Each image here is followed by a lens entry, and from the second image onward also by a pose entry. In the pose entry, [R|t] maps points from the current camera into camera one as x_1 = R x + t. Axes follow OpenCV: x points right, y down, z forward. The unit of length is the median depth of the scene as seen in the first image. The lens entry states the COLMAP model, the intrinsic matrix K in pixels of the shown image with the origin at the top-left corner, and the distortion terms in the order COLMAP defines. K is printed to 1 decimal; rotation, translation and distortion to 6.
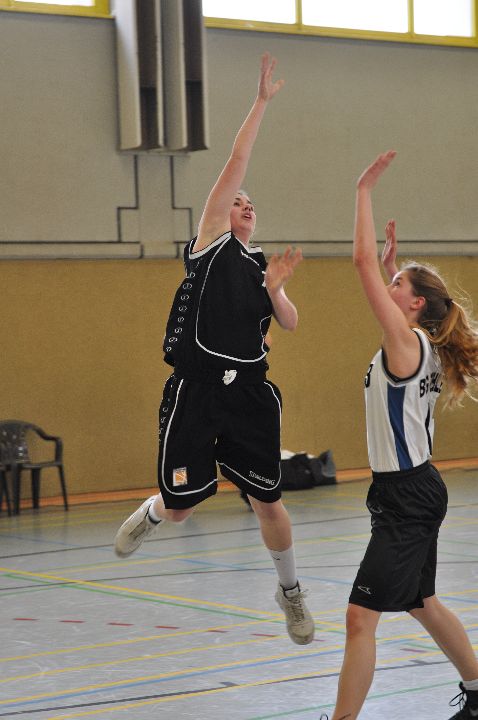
lens RADIAL K [[2055.5, 0, 243.0], [0, 2055.5, 355.2], [0, 0, 1]] dist [0.028162, 0.000000]
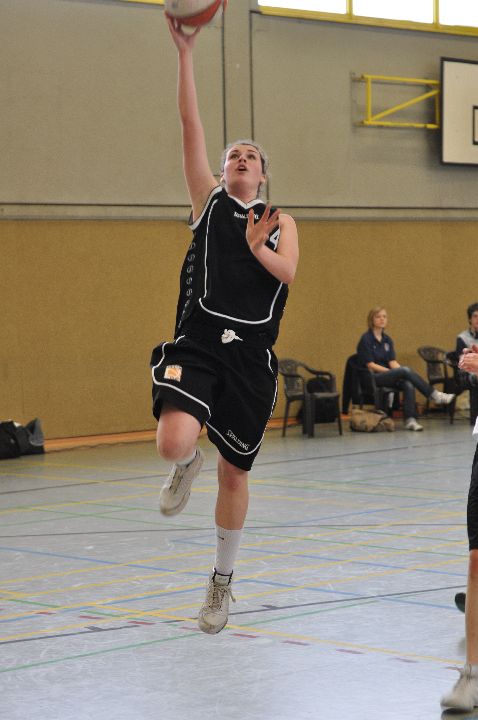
lens RADIAL K [[2116.9, 0, 236.3], [0, 2116.9, 362.6], [0, 0, 1]] dist [0.118368, 0.000000]
pose [[0.990158, 0.004139, 0.139895, -0.148465], [-0.006841, 0.999799, 0.018839, 0.006559], [-0.139789, -0.019611, 0.989987, -0.113258]]
